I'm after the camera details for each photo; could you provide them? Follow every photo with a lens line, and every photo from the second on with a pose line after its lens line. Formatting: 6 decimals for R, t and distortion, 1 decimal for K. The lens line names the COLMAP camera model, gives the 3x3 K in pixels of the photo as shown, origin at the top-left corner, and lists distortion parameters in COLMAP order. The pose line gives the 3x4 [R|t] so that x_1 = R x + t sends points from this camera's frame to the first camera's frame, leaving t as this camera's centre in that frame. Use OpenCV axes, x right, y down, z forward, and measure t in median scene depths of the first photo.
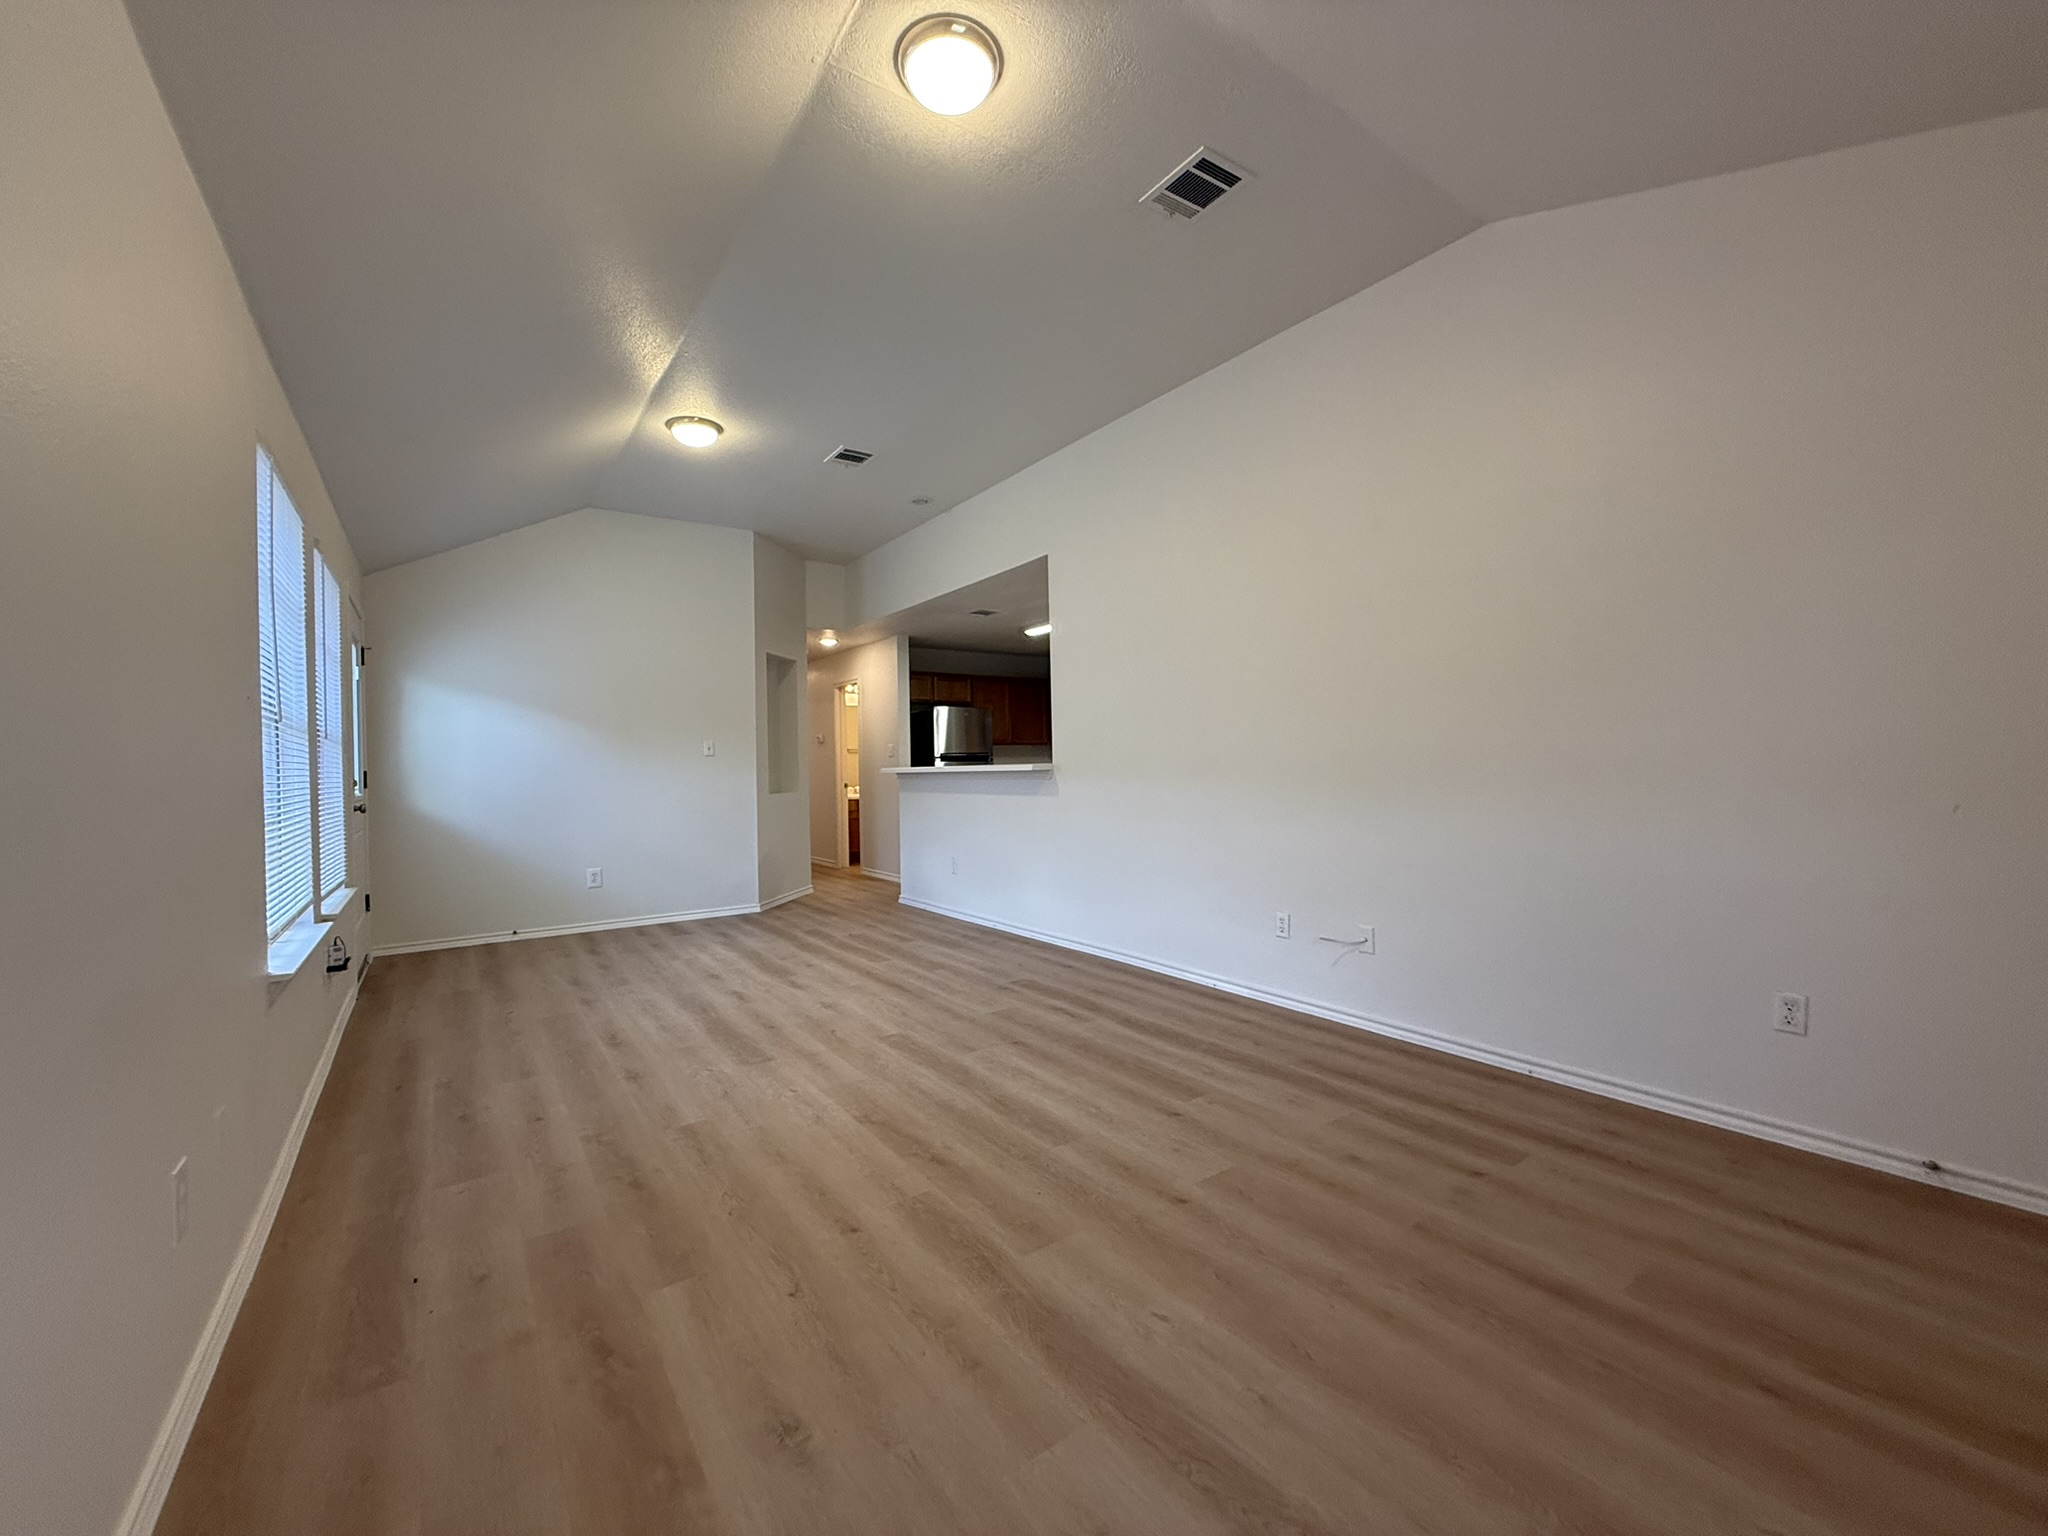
lens RADIAL K [[815.1, 0, 1015.8], [0, 815.1, 764.7], [0, 0, 1]] dist [0.000850, -0.000195]
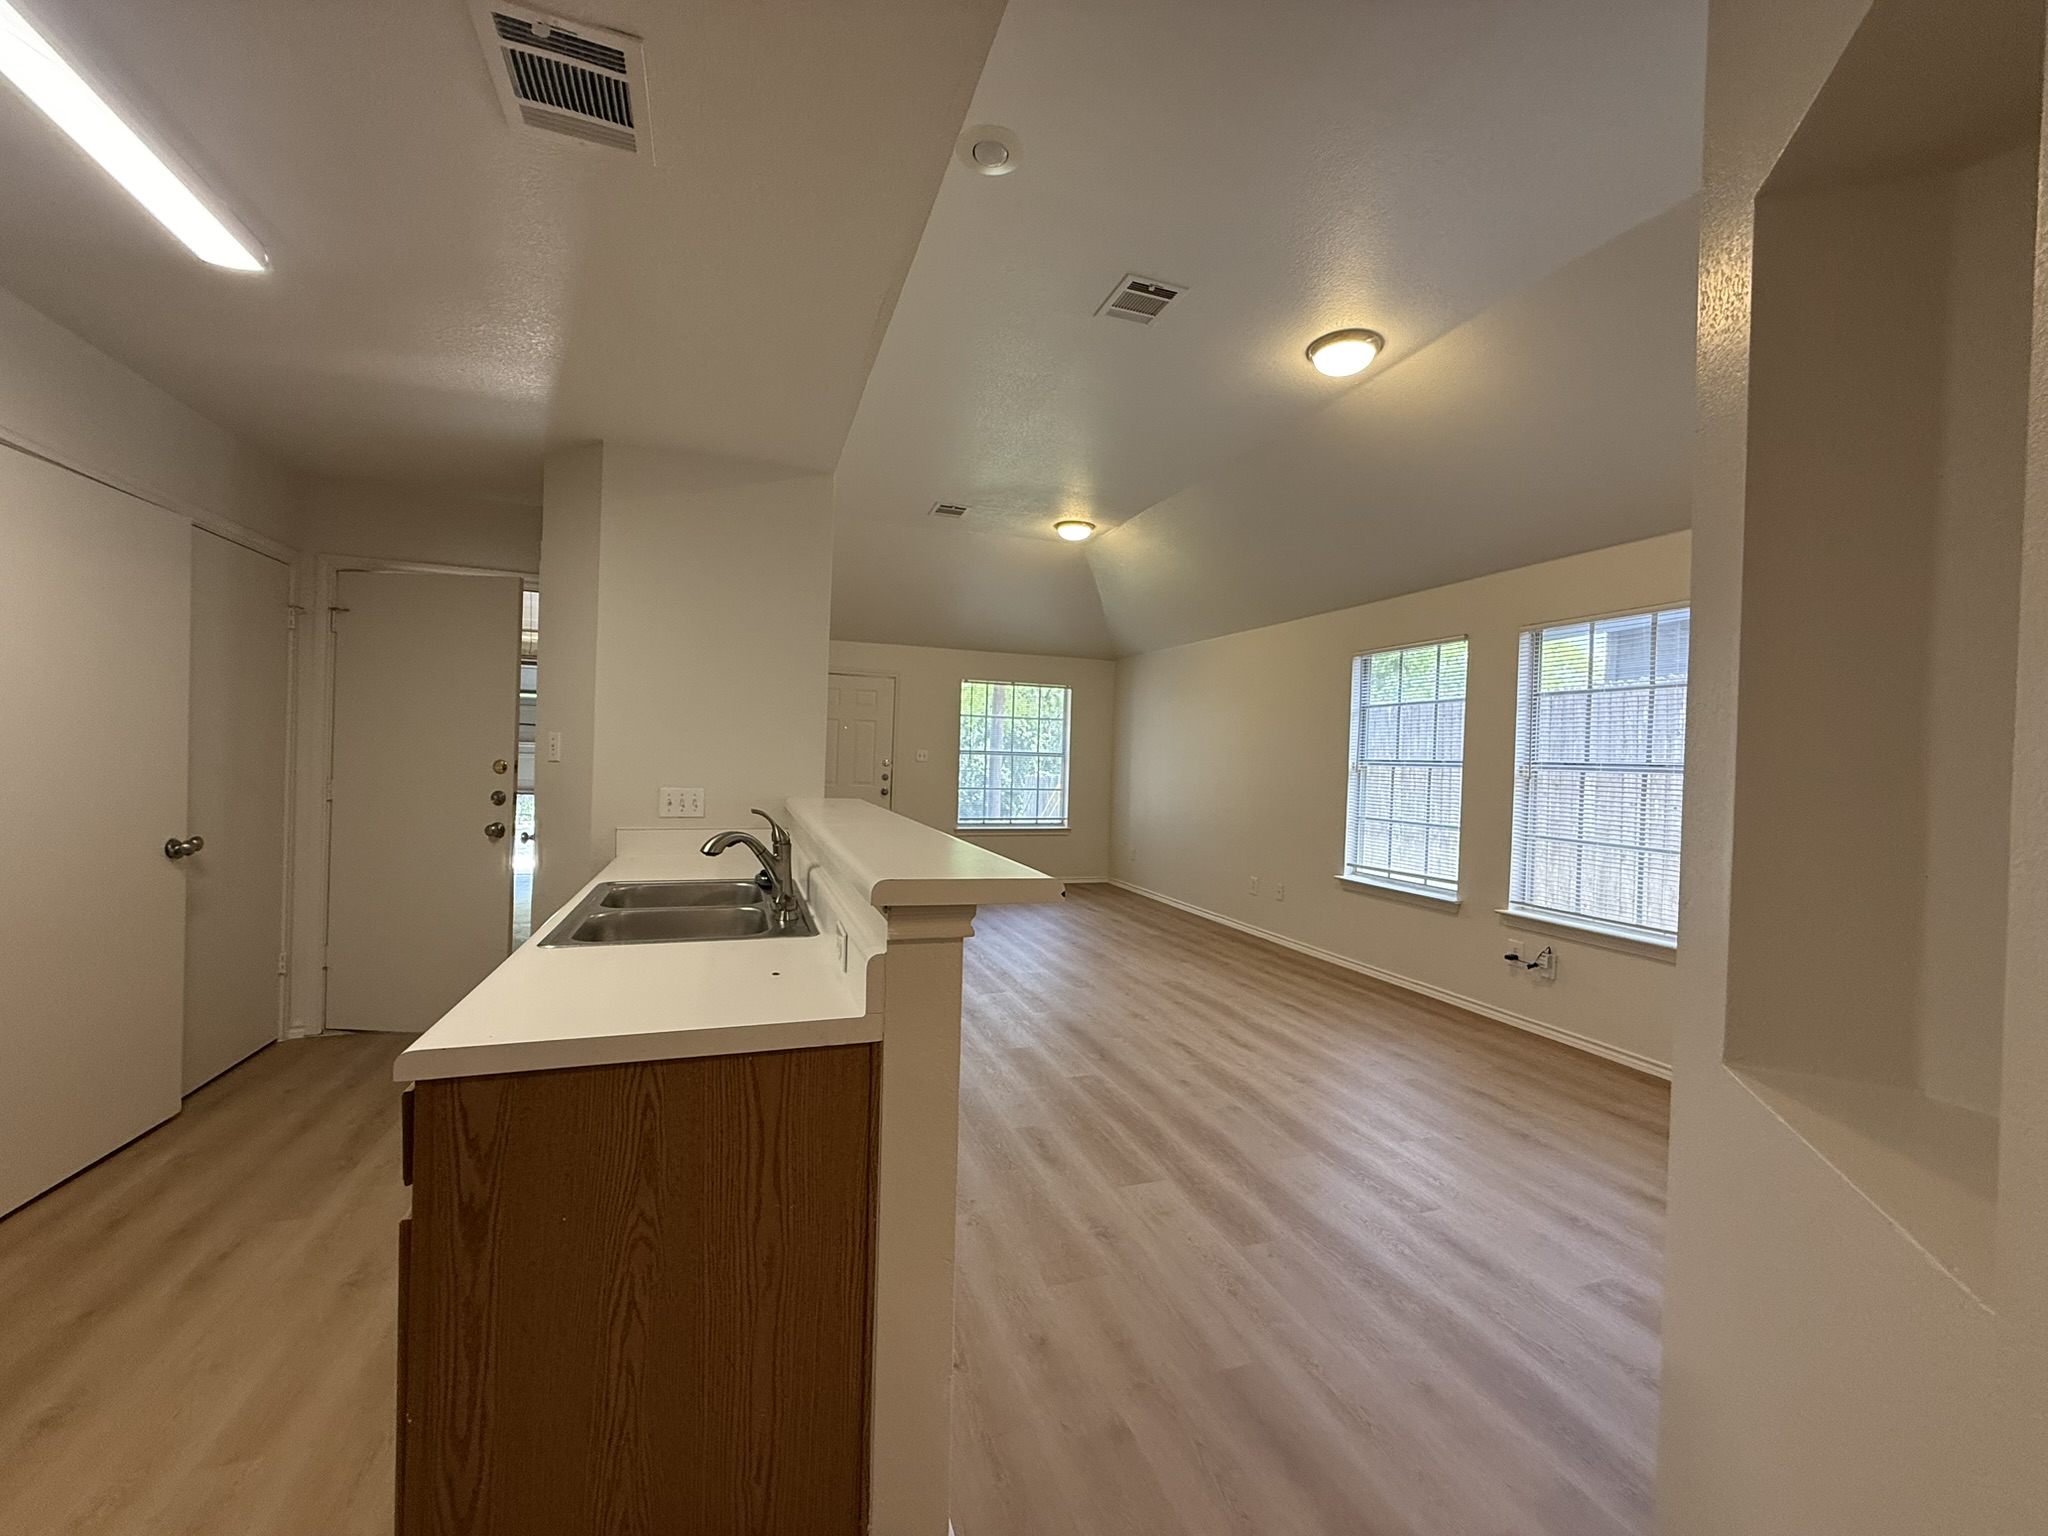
lens RADIAL K [[815.1, 0, 1015.8], [0, 815.1, 764.7], [0, 0, 1]] dist [0.000850, -0.000195]
pose [[-0.961999, -0.011409, 0.272815, -0.418626], [-0.011536, 0.999933, 0.001139, -0.046157], [-0.272810, -0.002052, -0.962066, 2.392830]]
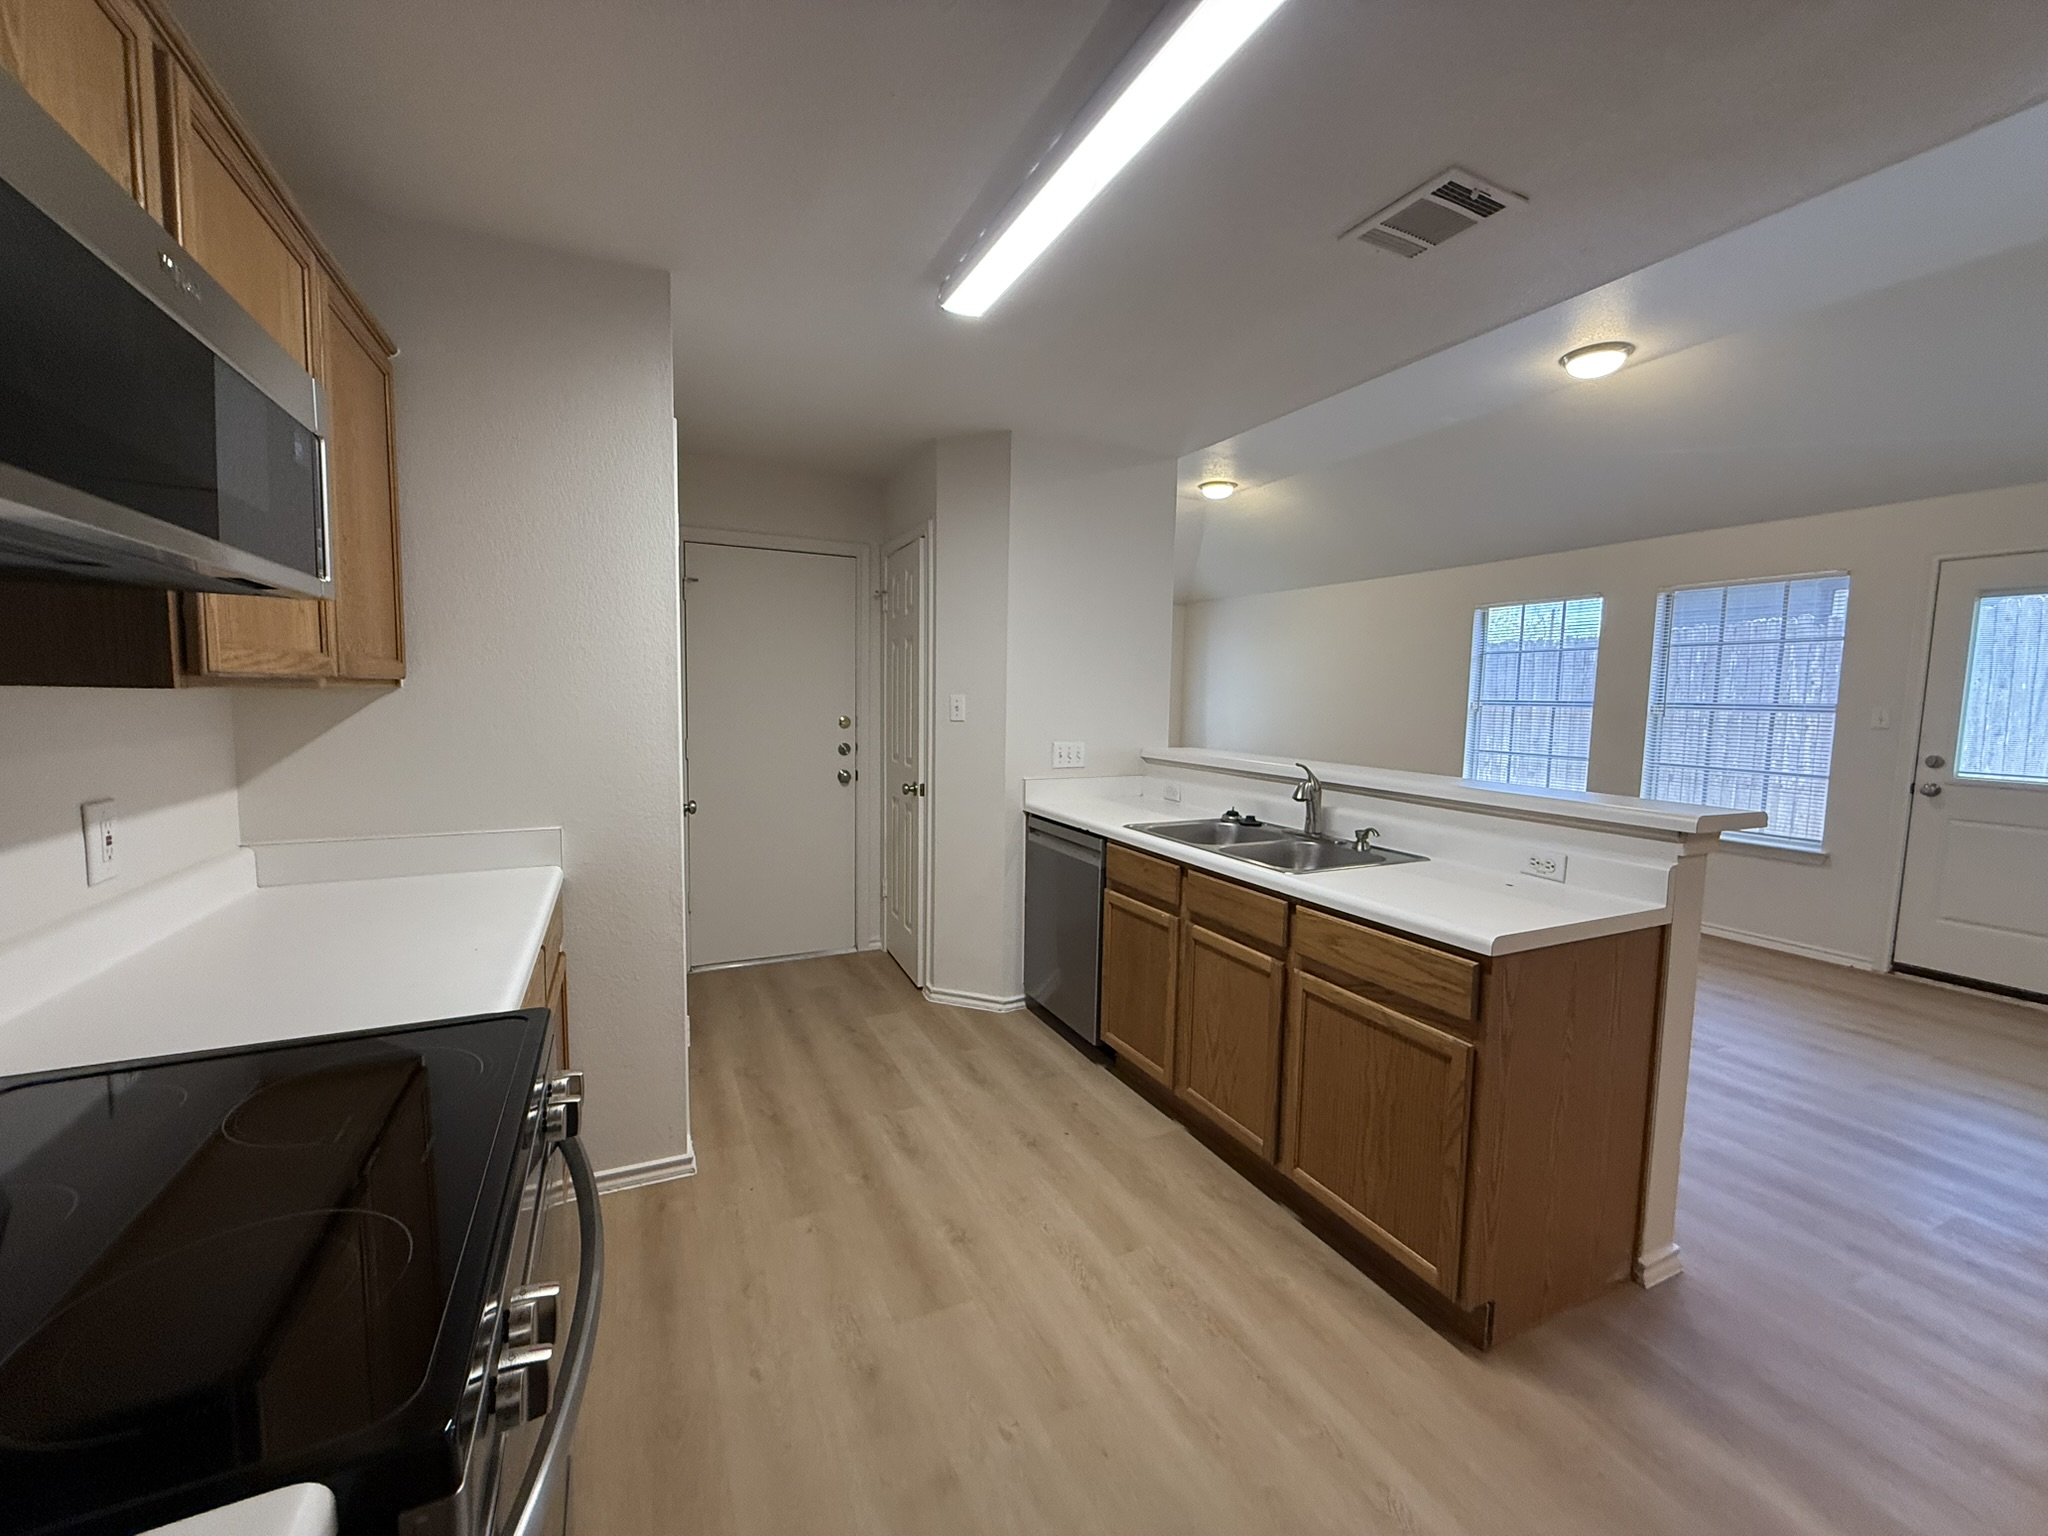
lens RADIAL K [[815.1, 0, 1015.8], [0, 815.1, 764.7], [0, 0, 1]] dist [0.000850, -0.000195]
pose [[-0.985926, -0.010700, 0.166837, 0.090700], [0.003441, 0.996439, 0.084242, -0.074738], [-0.167144, 0.083630, -0.982379, 2.662870]]
